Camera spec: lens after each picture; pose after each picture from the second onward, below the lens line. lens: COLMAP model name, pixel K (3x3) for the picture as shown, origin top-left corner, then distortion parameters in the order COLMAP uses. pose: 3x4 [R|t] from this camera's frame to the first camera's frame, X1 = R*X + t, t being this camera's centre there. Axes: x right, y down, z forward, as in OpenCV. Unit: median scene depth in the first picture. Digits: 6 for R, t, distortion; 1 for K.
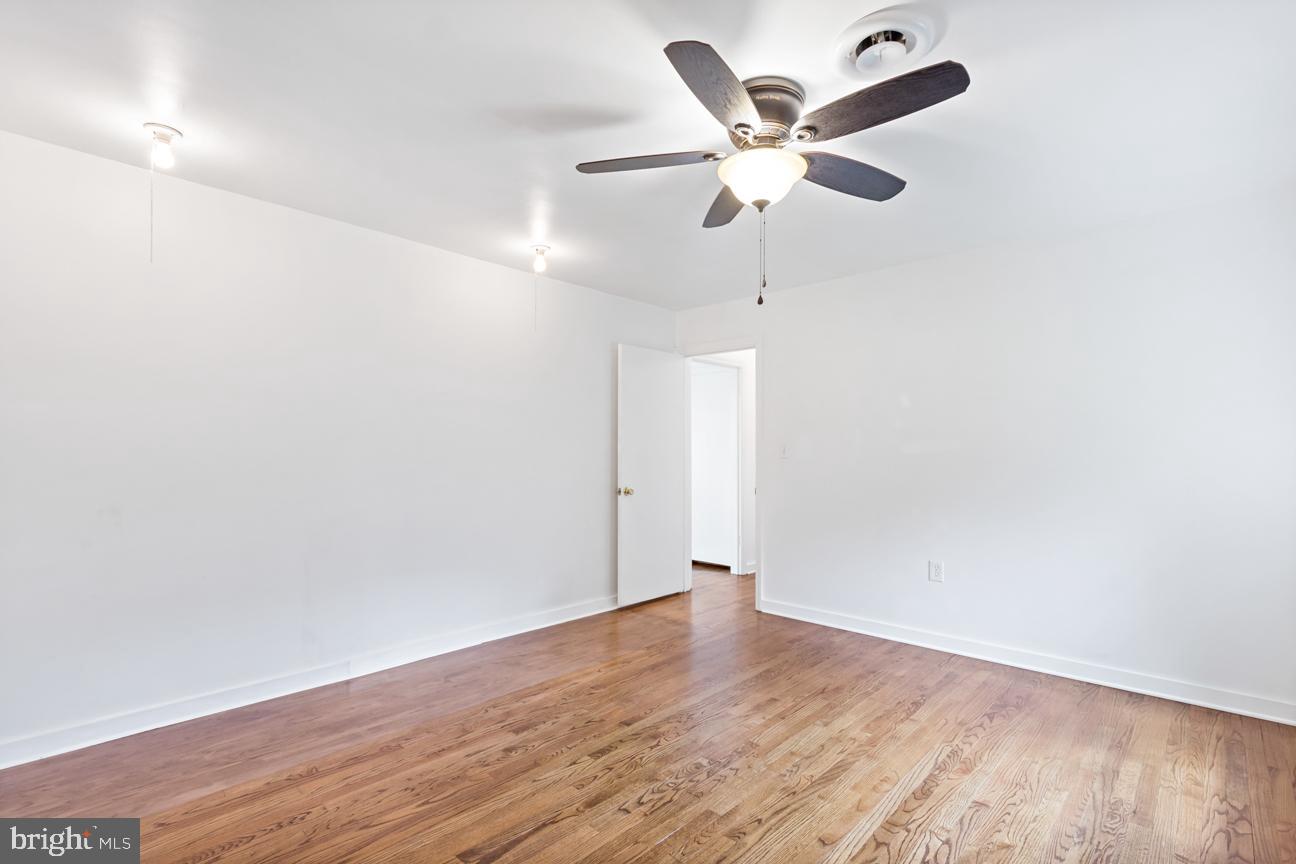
lens RADIAL K [[598.5, 0, 655.2], [0, 598.5, 454.1], [0, 0, 1]] dist [0.000445, -0.001132]
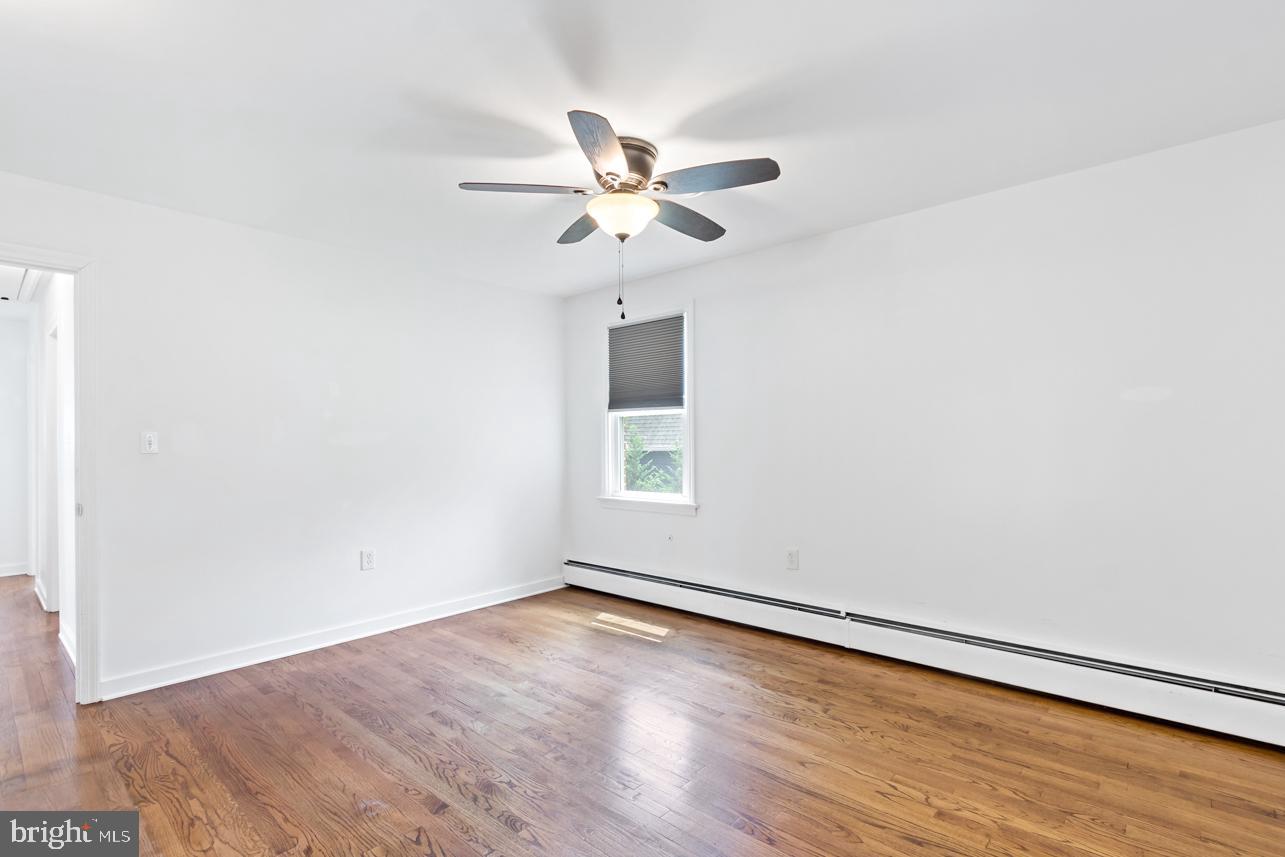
lens RADIAL K [[593.4, 0, 661.4], [0, 593.4, 433.3], [0, 0, 1]] dist [0.000445, -0.001132]
pose [[-0.036229, 0.012529, 0.999265, -0.769256], [0.011634, 0.999859, -0.012114, -0.004170], [-0.999276, 0.011186, -0.036369, 0.715560]]
